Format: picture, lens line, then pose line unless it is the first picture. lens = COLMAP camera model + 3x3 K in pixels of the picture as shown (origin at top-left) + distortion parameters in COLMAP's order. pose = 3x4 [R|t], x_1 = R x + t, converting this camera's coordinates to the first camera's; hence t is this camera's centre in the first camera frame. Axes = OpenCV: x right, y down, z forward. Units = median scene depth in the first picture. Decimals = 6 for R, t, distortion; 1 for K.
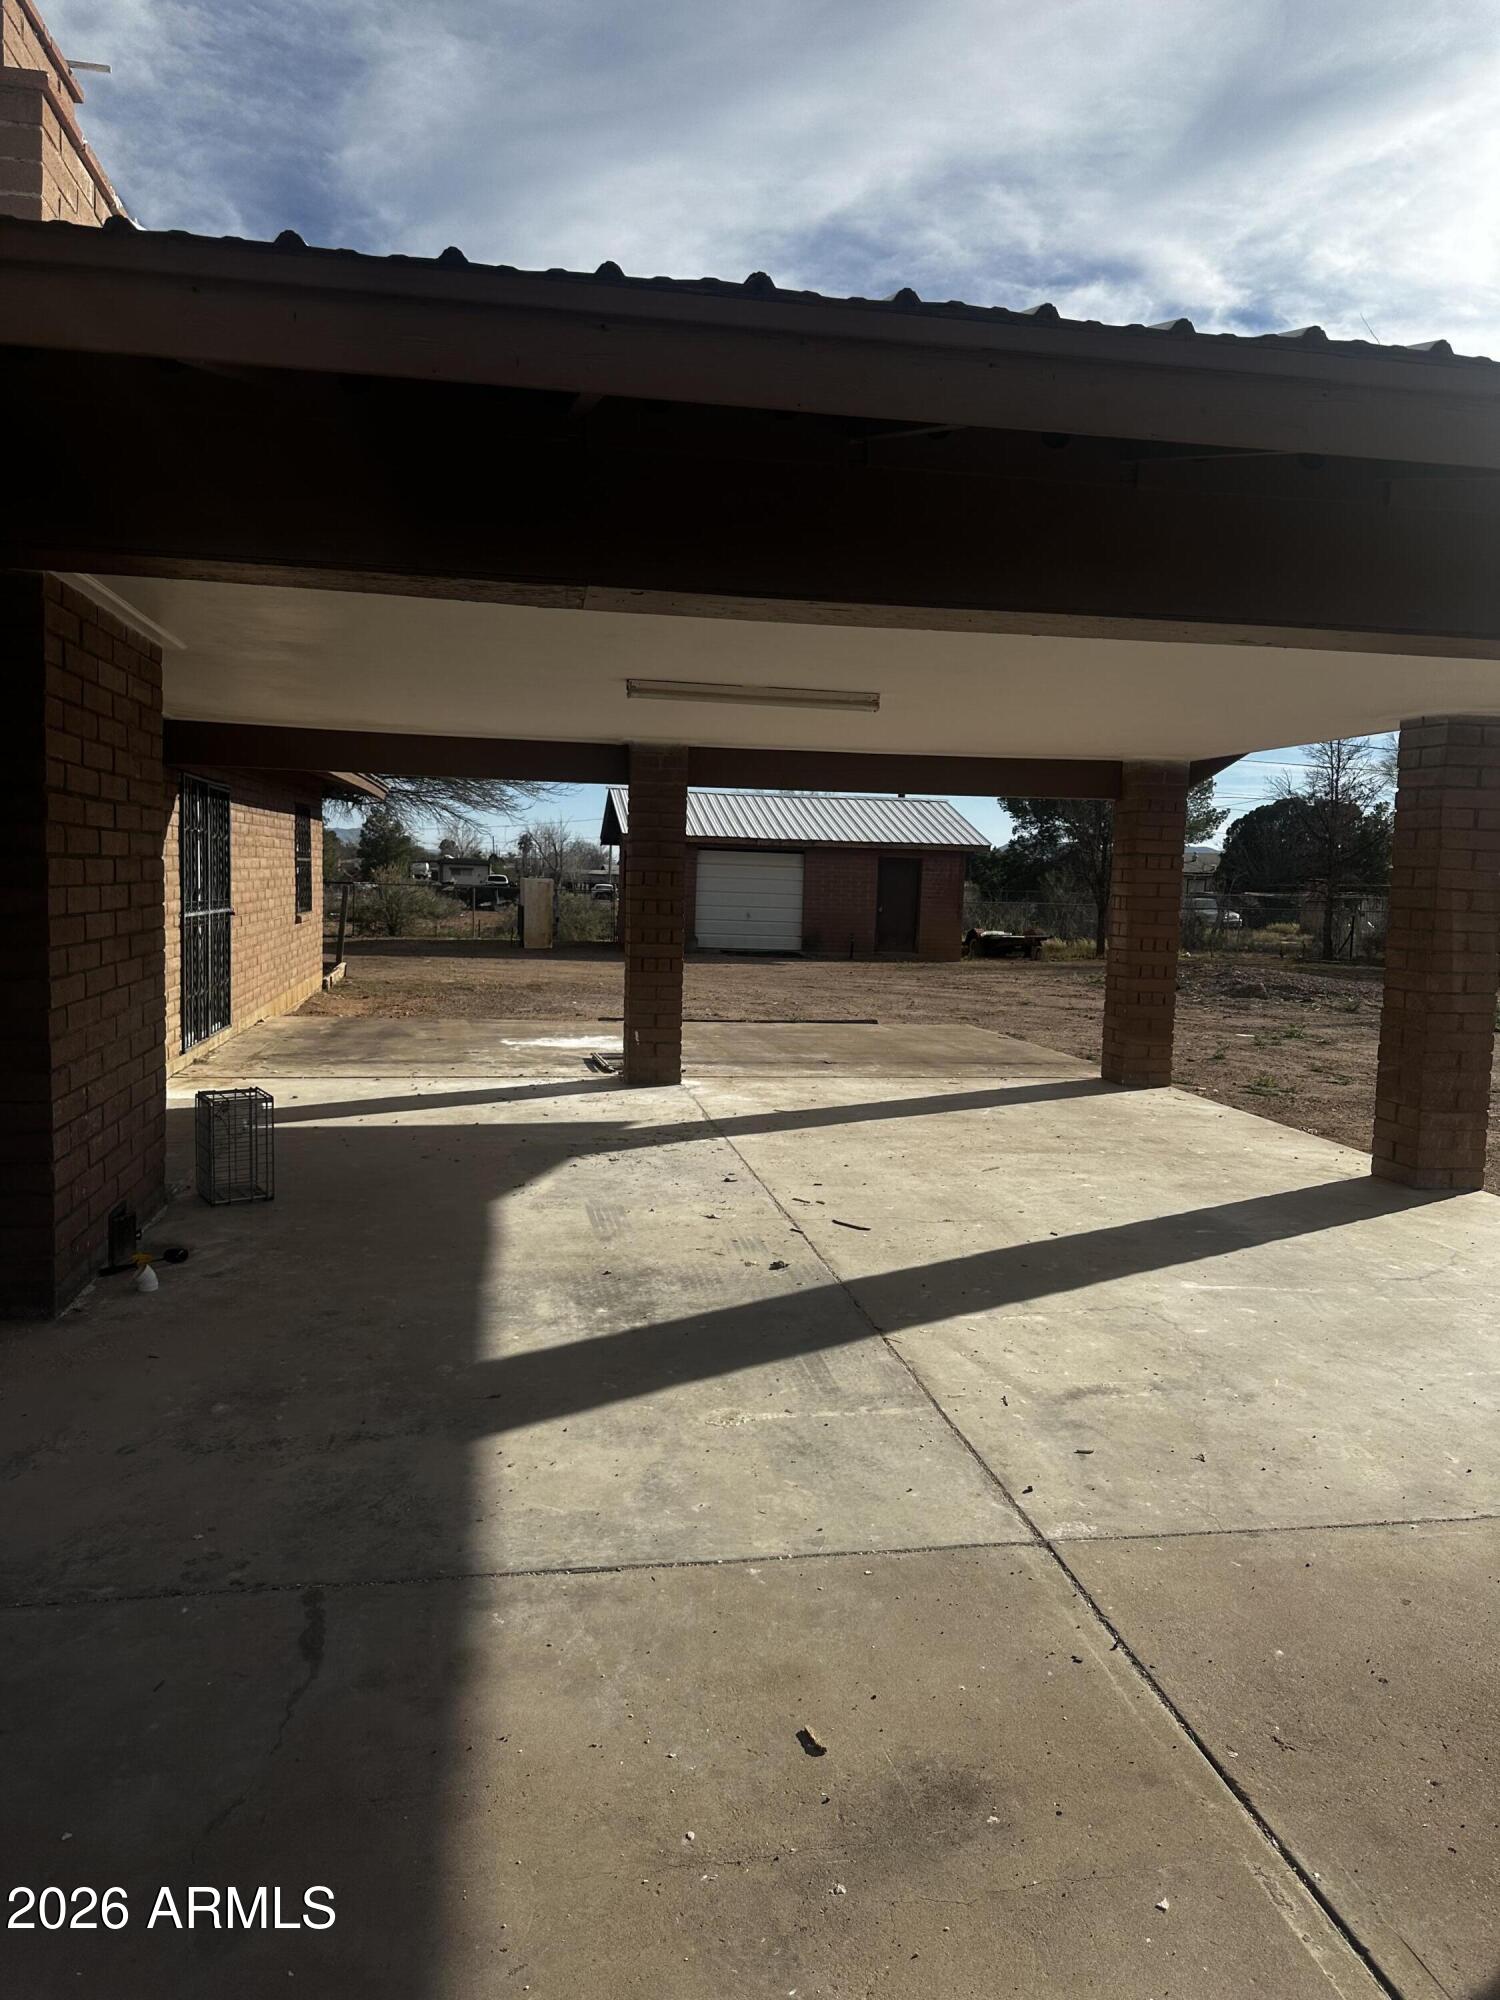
lens RADIAL K [[1401.2, 0, 739.2], [0, 1401.2, 1002.2], [0, 0, 1]] dist [0.011566, 0.000454]
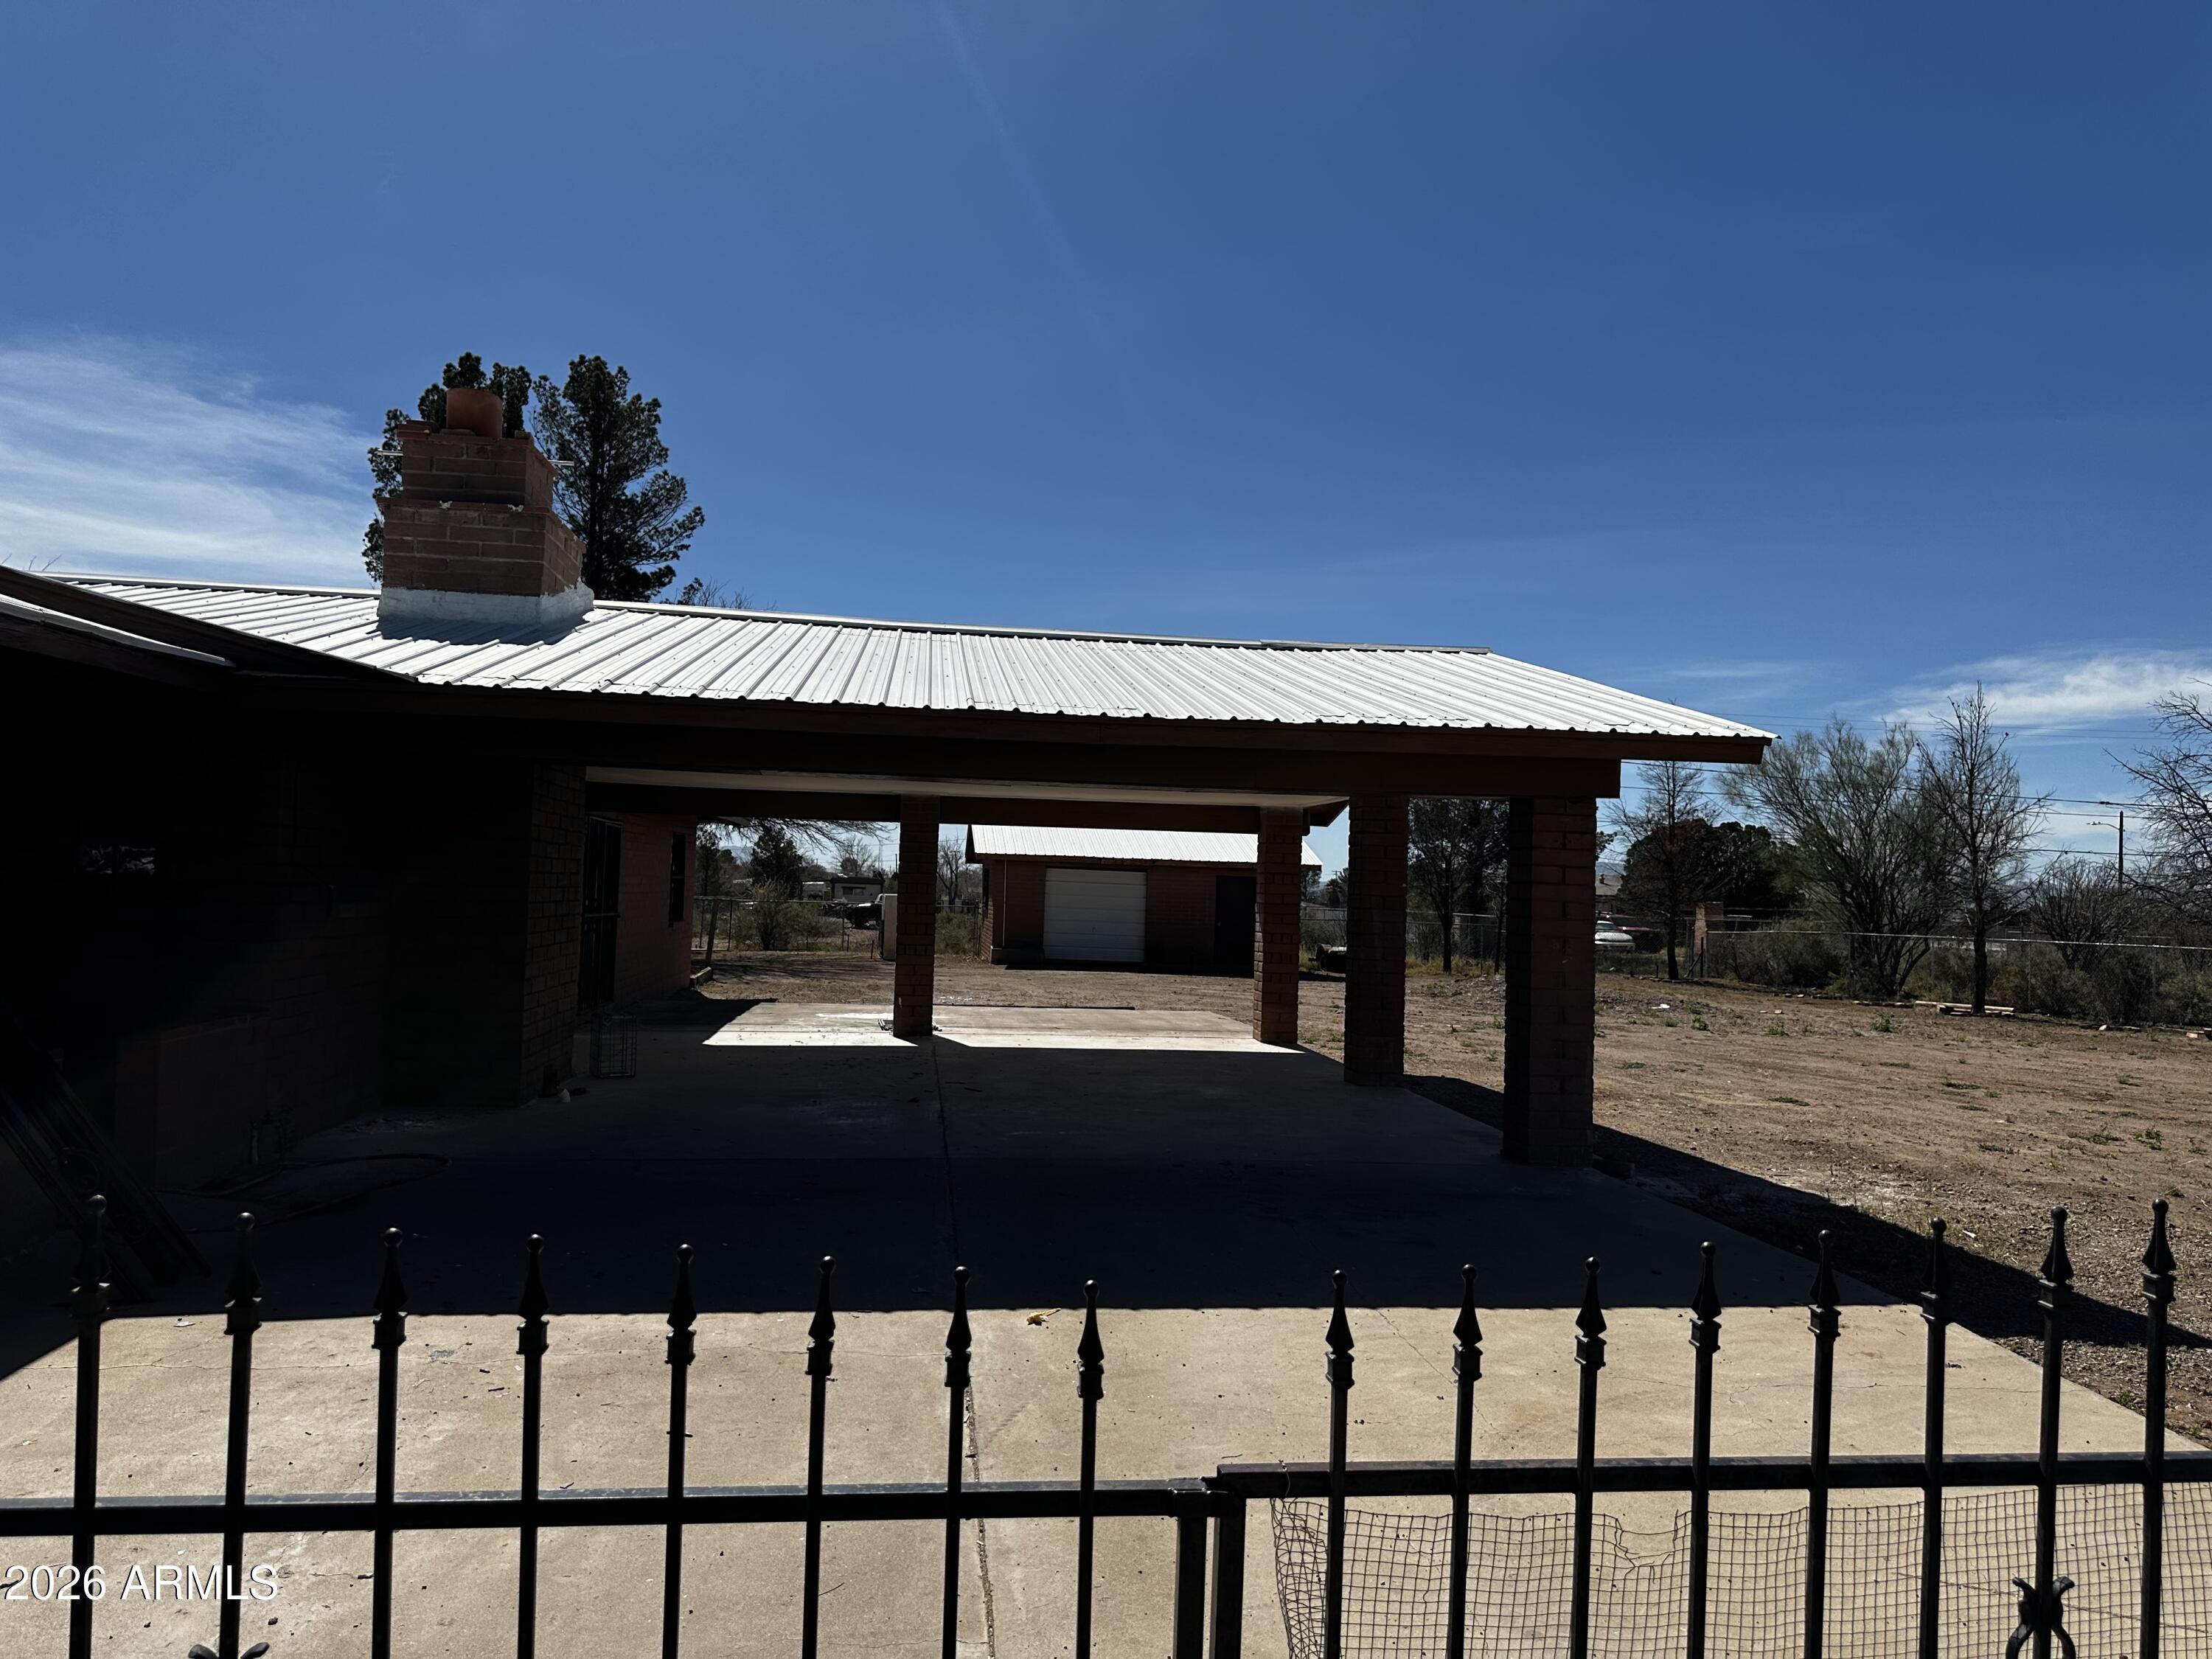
lens RADIAL K [[1549.7, 0, 1116.6], [0, 1549.7, 837.6], [0, 0, 1]] dist [0.011566, 0.000454]
pose [[0.999341, 0.000045, -0.036300, 0.164633], [-0.004702, 0.991734, -0.128225, 0.048893], [0.035994, 0.128311, 0.991081, -0.452239]]
